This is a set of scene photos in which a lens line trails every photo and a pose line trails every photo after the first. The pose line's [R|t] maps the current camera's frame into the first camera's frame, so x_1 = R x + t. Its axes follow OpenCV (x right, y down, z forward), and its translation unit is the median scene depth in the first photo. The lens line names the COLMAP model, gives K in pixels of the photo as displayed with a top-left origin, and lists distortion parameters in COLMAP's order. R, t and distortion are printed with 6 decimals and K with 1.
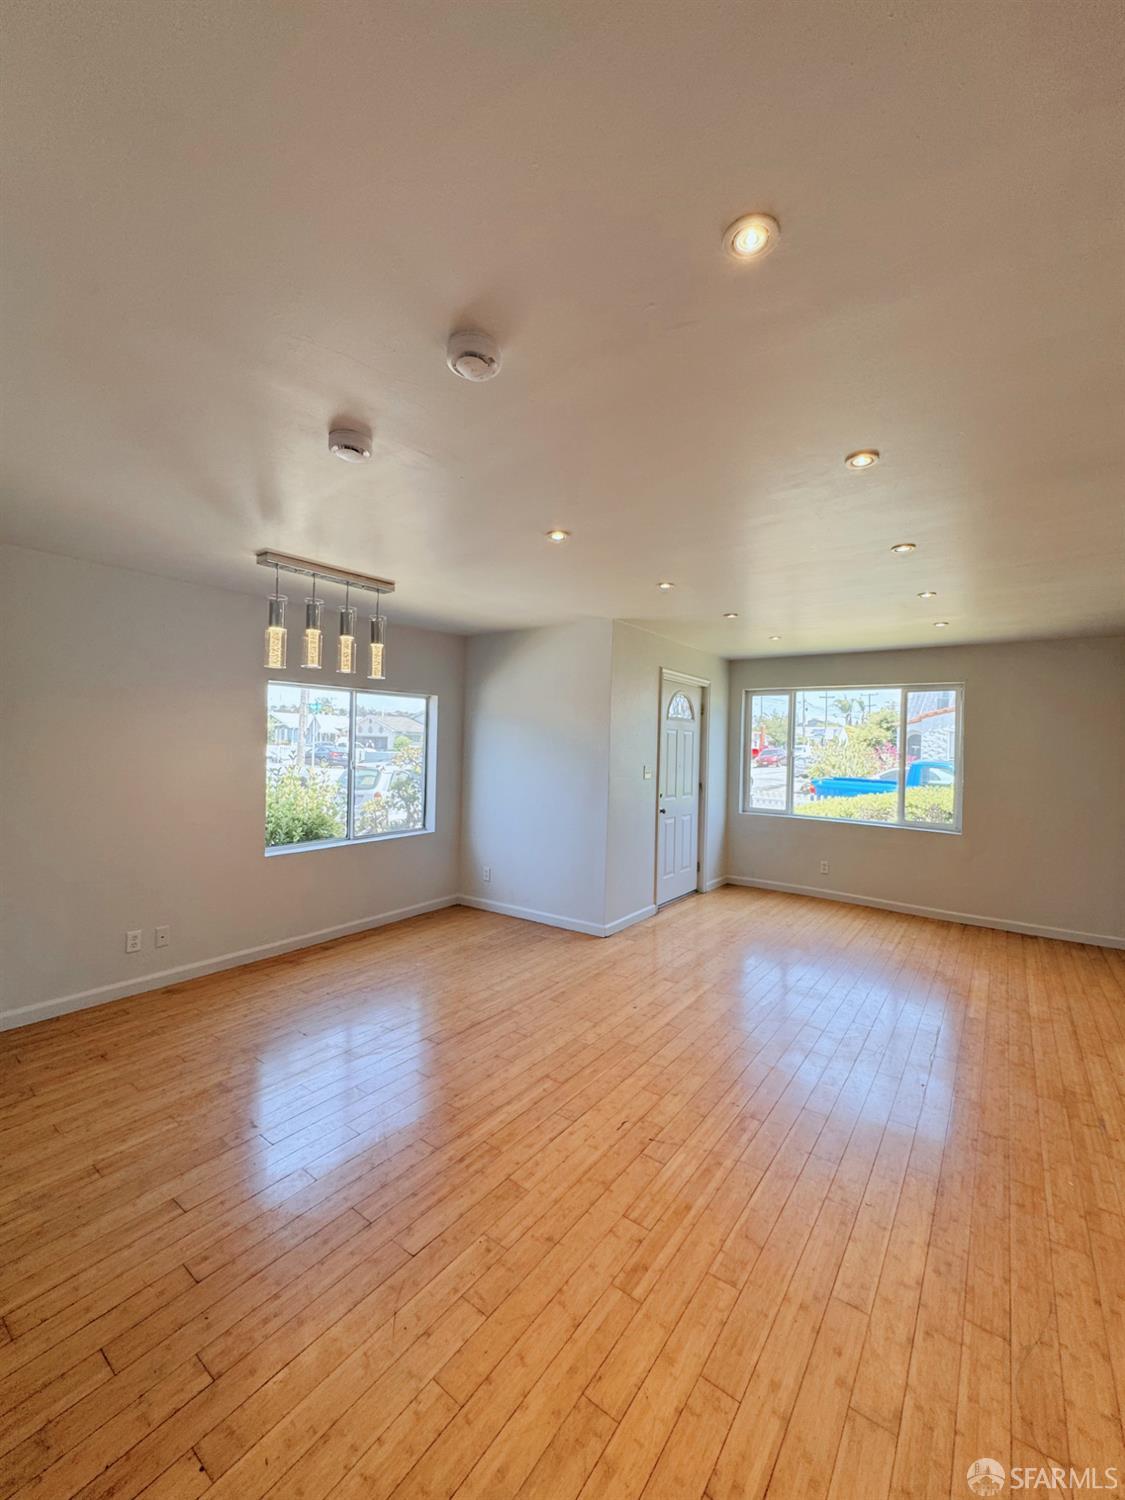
lens RADIAL K [[596.9, 0, 561.5], [0, 596.9, 754.2], [0, 0, 1]] dist [-0.003073, 0.000930]
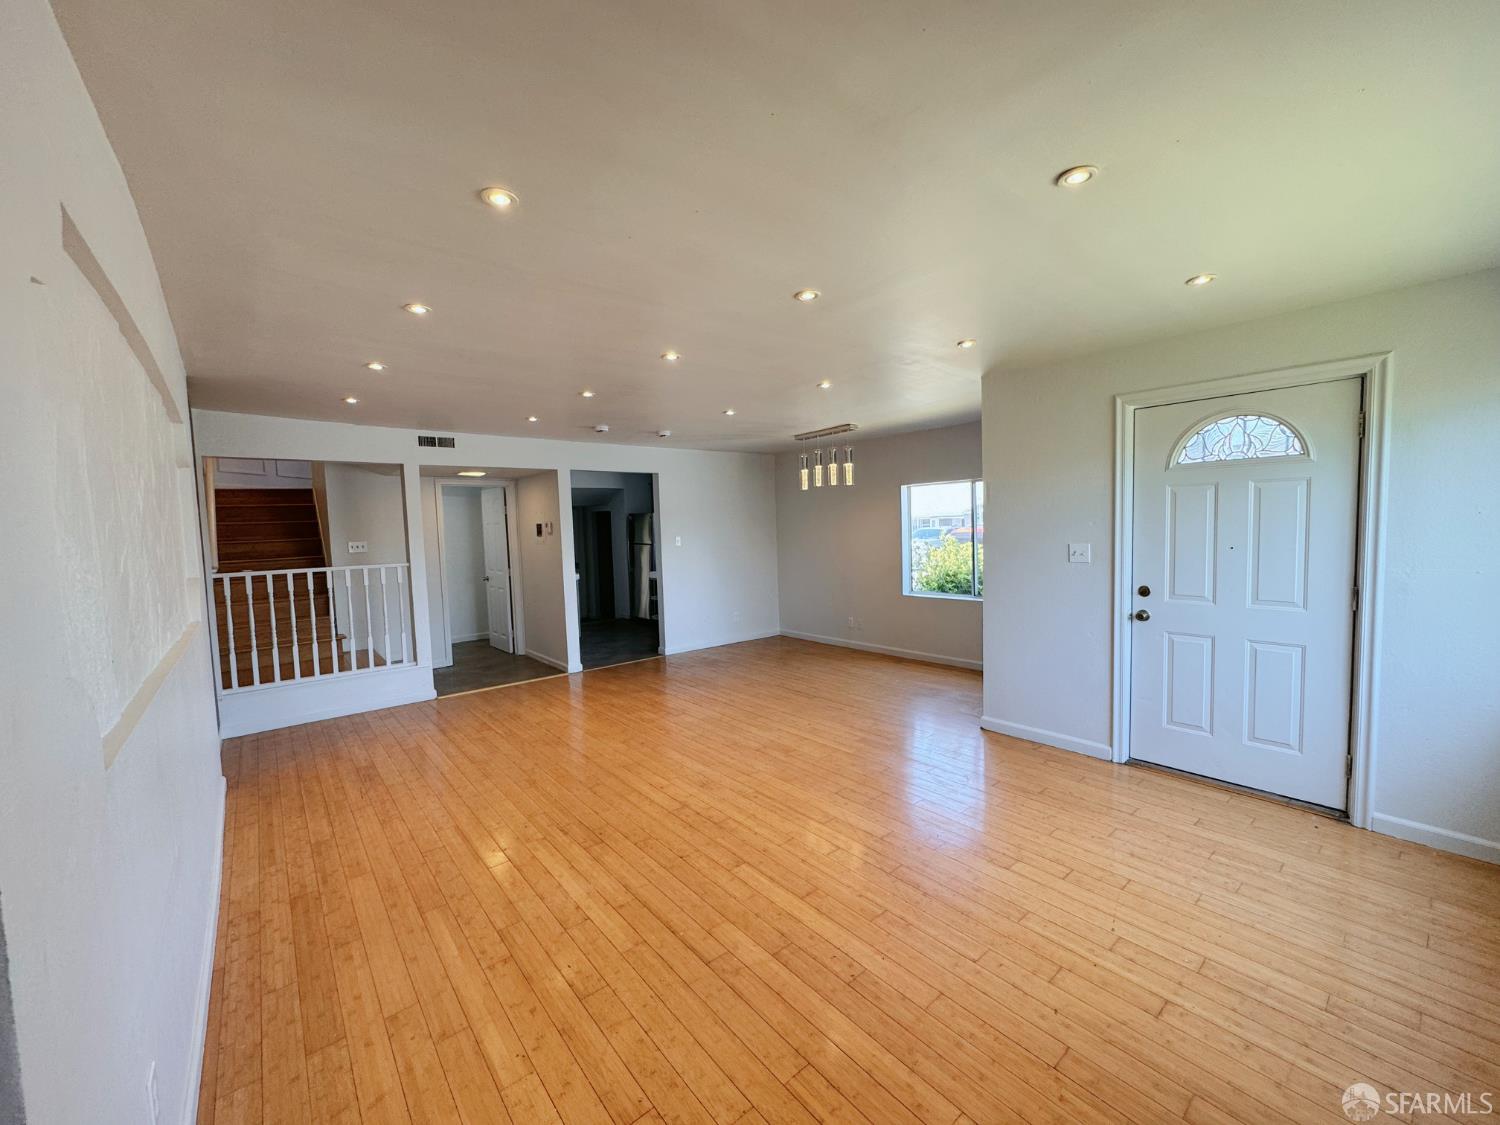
lens RADIAL K [[596.9, 0, 749.8], [0, 596.9, 563.5], [0, 0, 1]] dist [-0.003073, 0.000930]
pose [[-0.238609, 0.045582, -0.970045, 1.526232], [0.009846, 0.998960, 0.044519, 0.014042], [0.971066, 0.001071, -0.238810, 1.282043]]
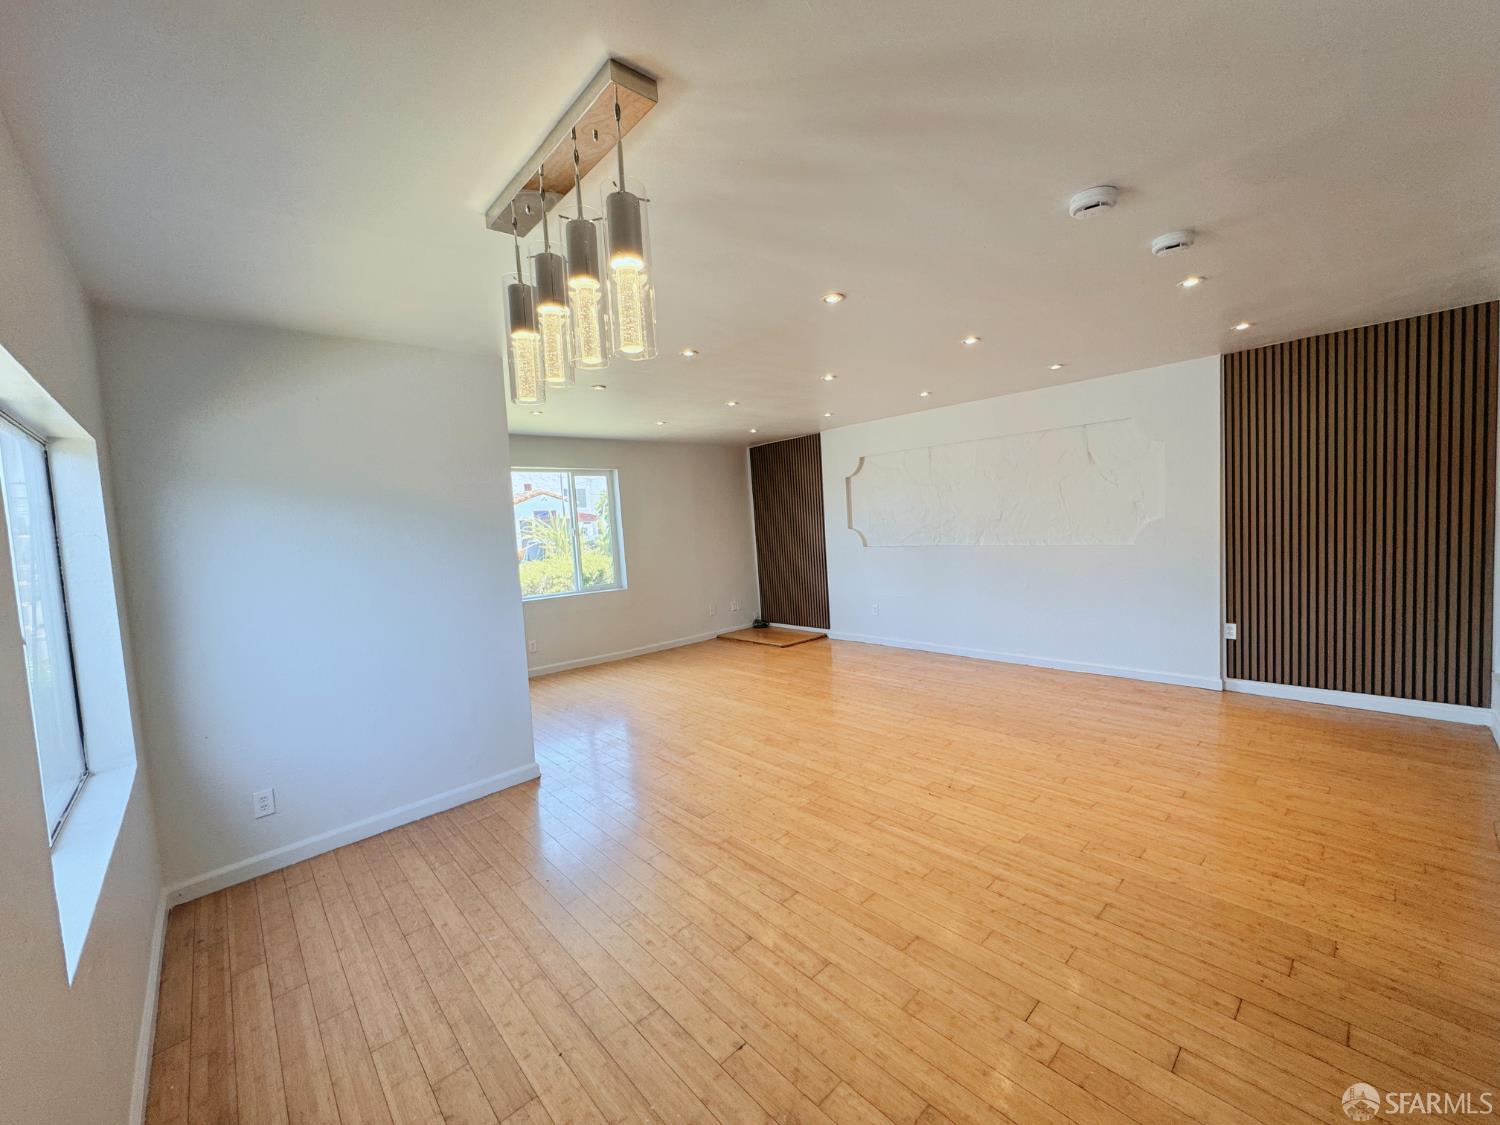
lens RADIAL K [[596.9, 0, 753.5], [0, 596.9, 558.1], [0, 0, 1]] dist [-0.003073, 0.000930]
pose [[0.184421, -0.095781, 0.978169, -0.893903], [0.077864, 0.993536, 0.082605, -0.025534], [-0.979758, 0.060930, 0.190687, 0.824903]]
